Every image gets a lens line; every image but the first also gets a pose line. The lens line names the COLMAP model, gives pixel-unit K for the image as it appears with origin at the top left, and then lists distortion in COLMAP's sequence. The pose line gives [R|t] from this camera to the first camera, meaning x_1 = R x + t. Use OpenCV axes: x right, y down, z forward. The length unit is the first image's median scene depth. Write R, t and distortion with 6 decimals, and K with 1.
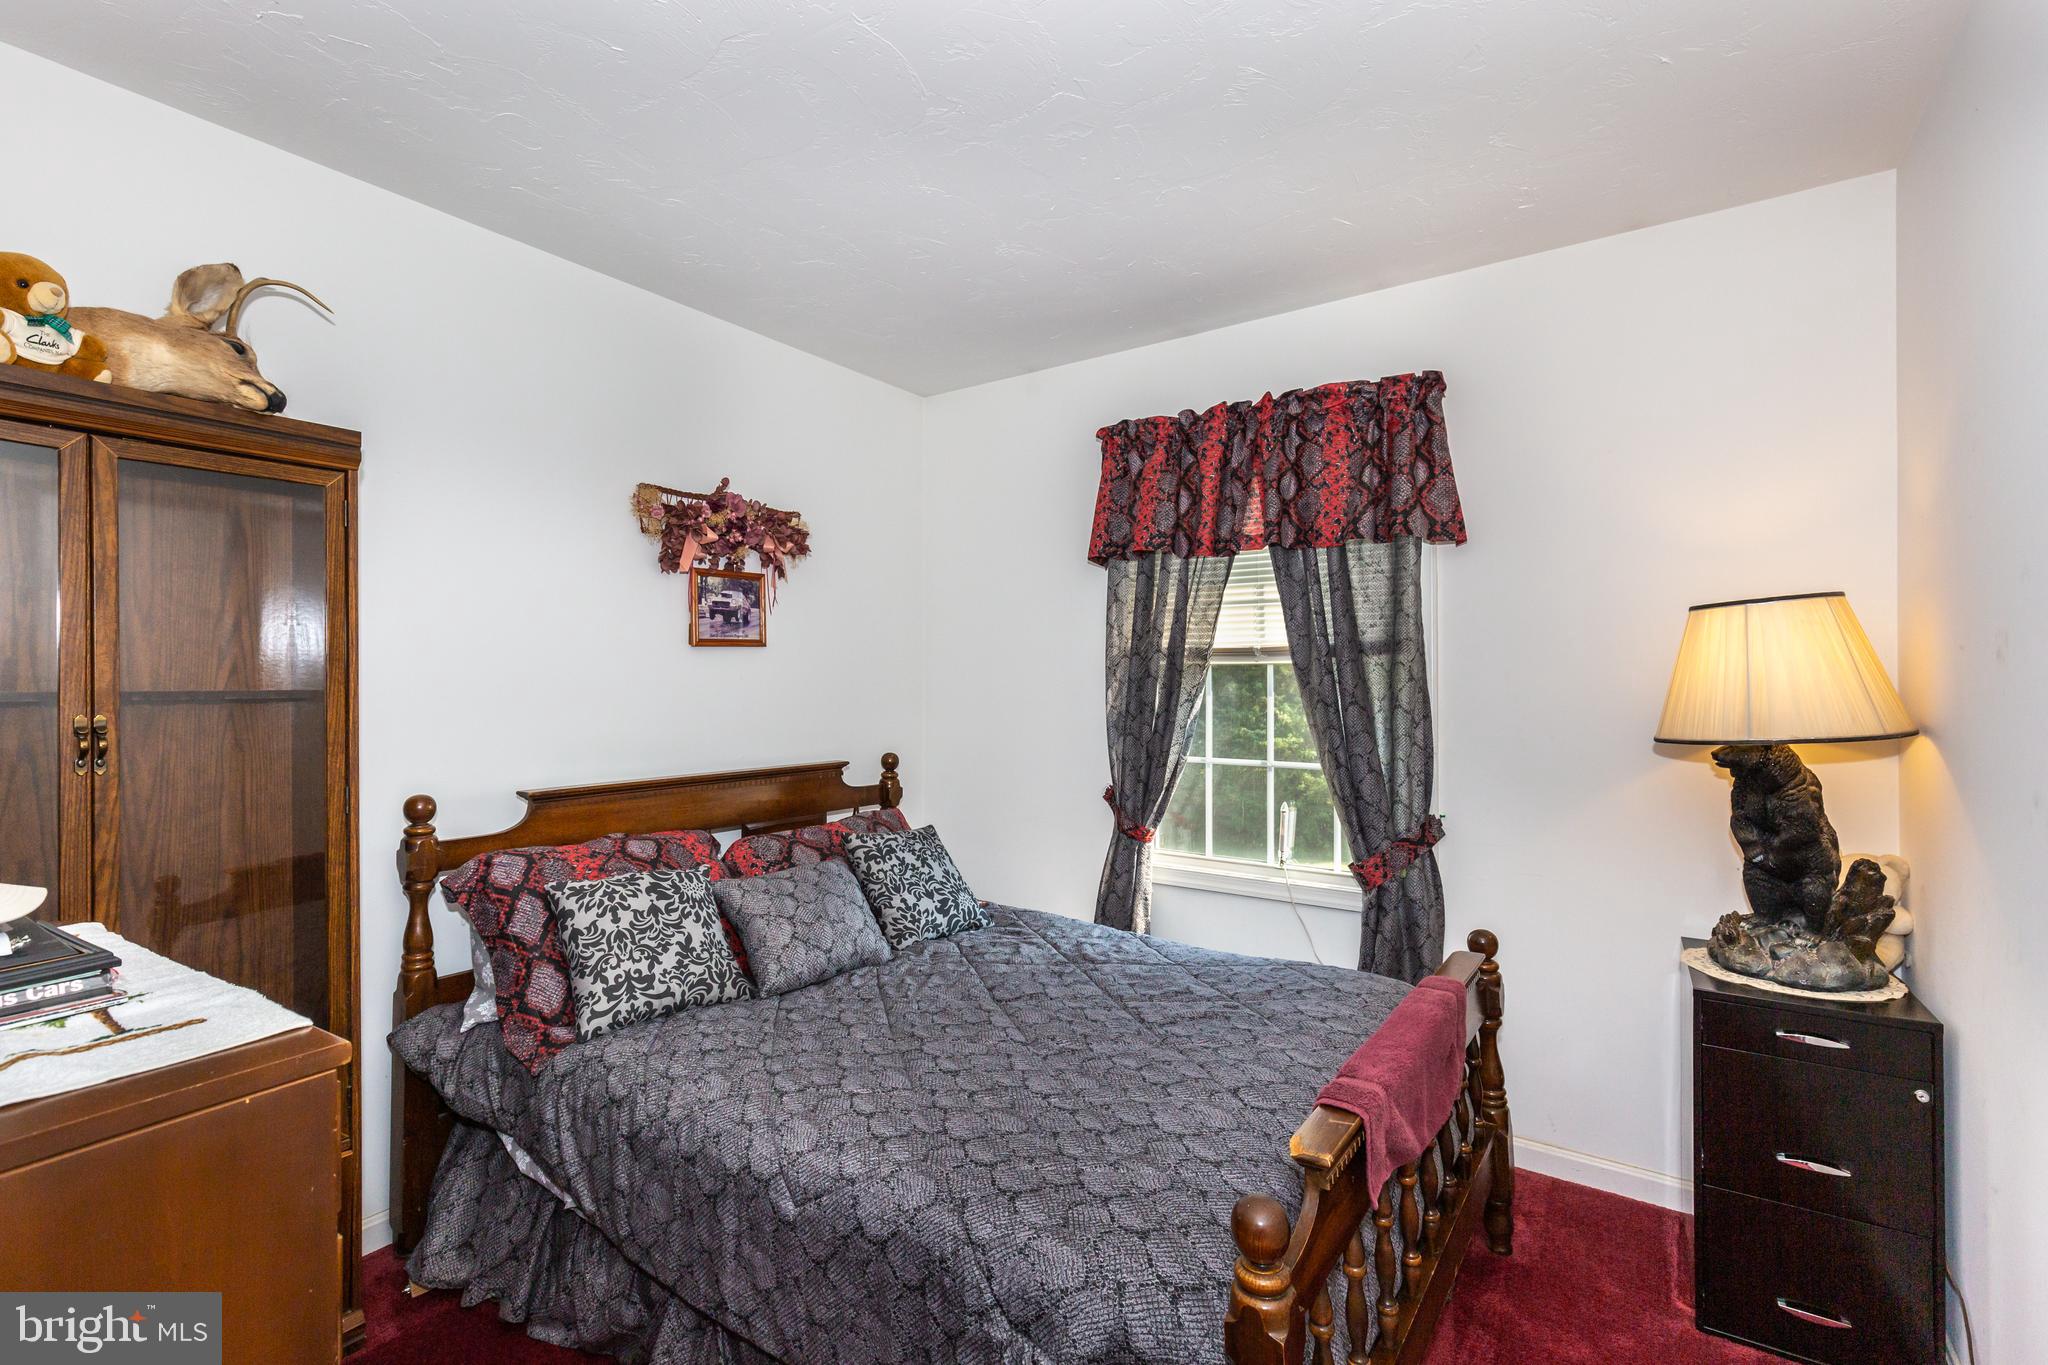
lens RADIAL K [[925.2, 0, 1027.9], [0, 925.2, 678.1], [0, 0, 1]] dist [0.011747, -0.003497]
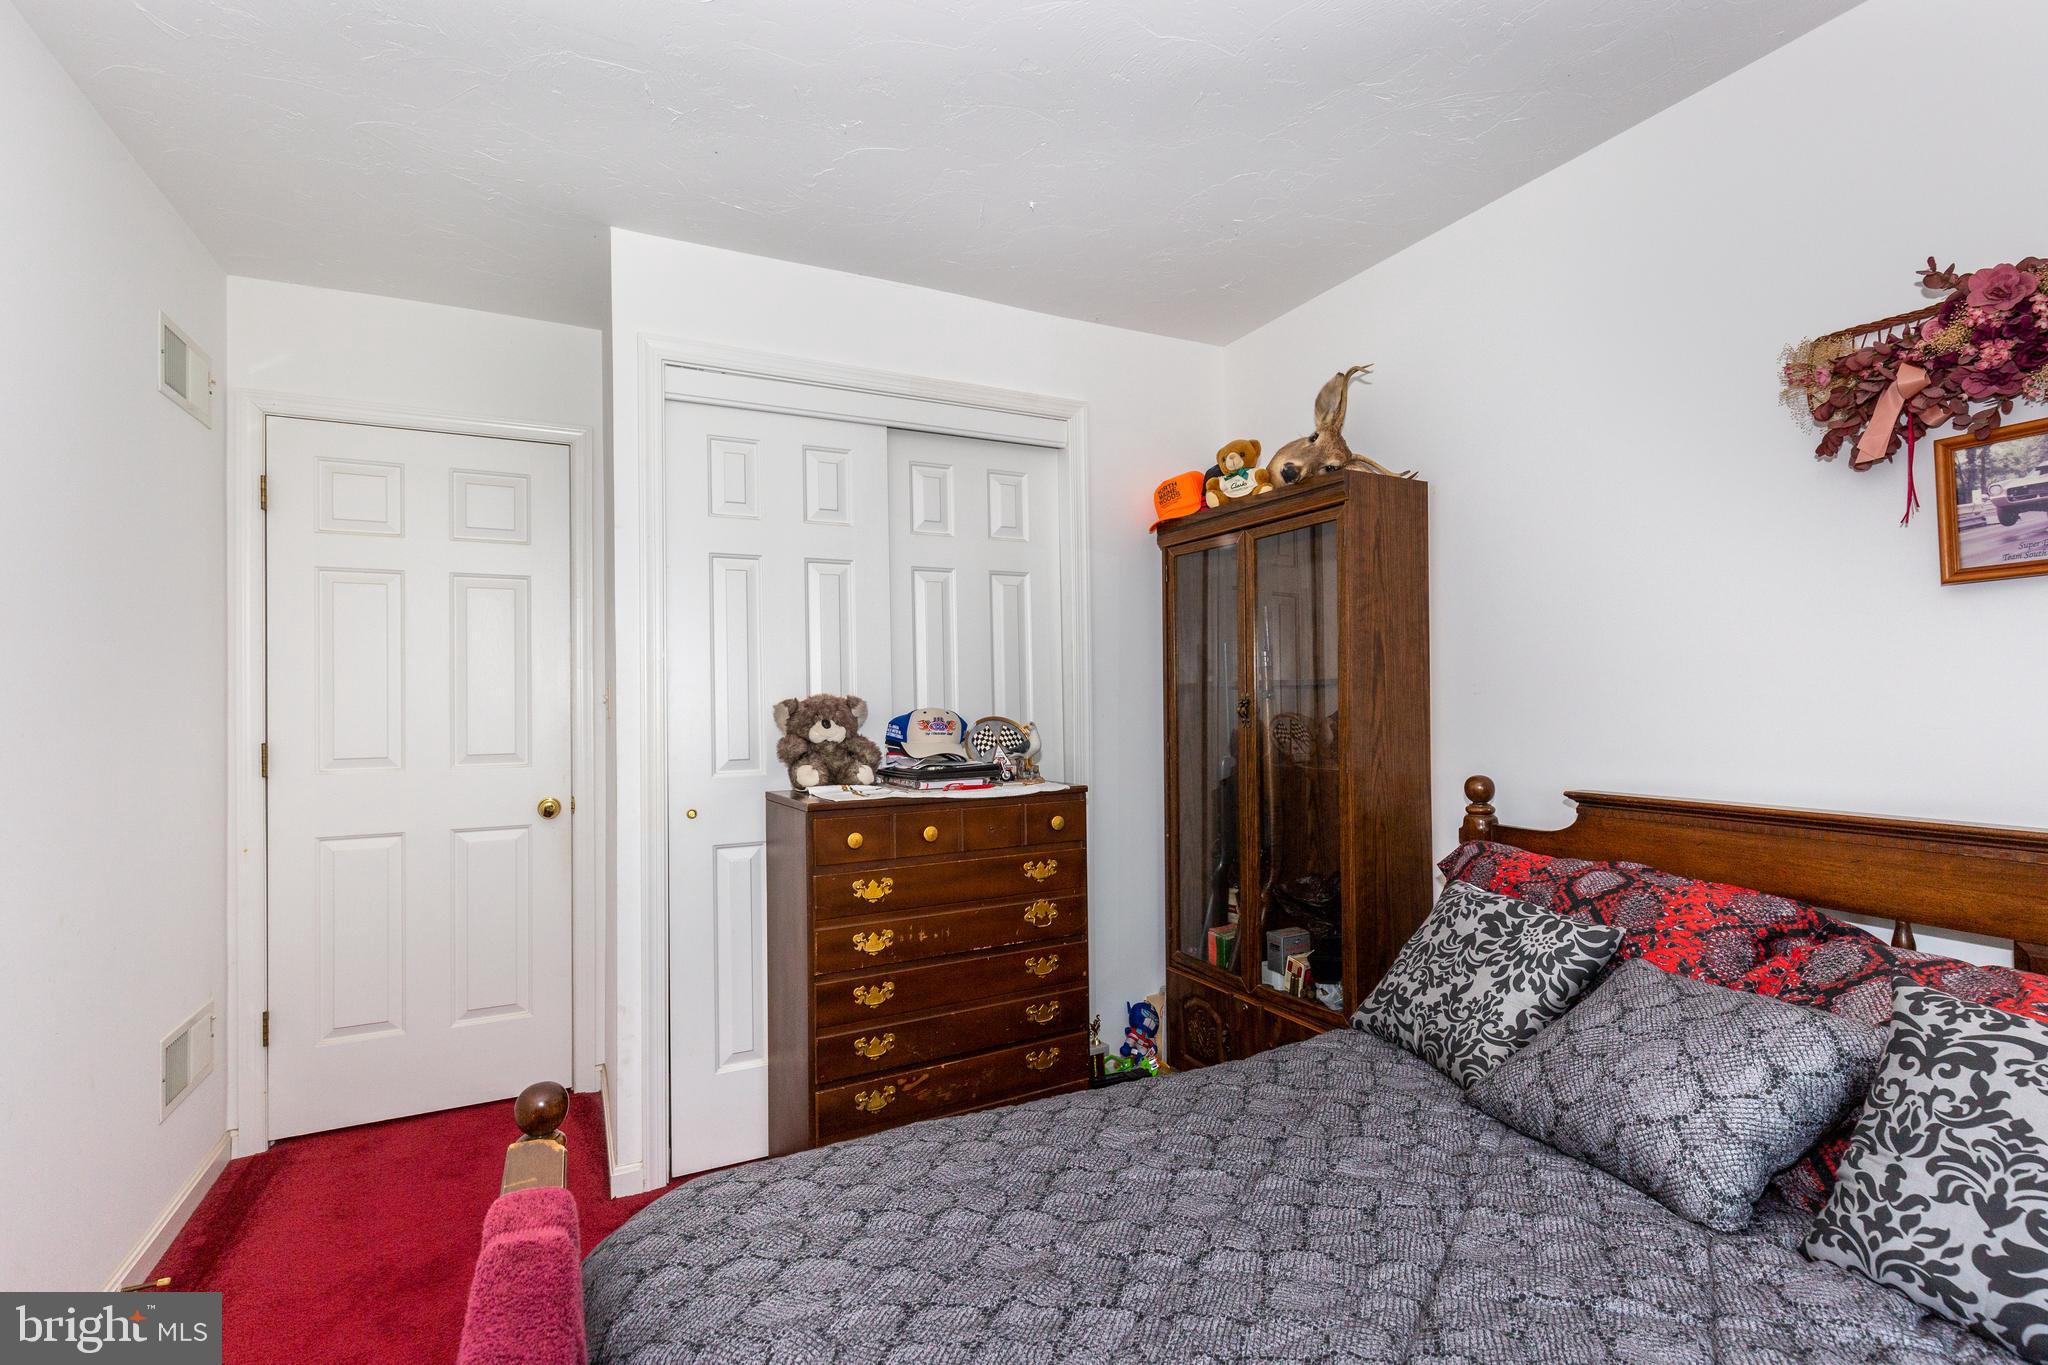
lens RADIAL K [[925.2, 0, 1030.7], [0, 925.2, 694.1], [0, 0, 1]] dist [0.011747, -0.003497]
pose [[-0.480253, -0.002248, -0.877127, 0.492933], [0.011142, 0.999900, -0.008662, 0.037311], [0.877060, -0.013933, -0.480180, 1.052509]]
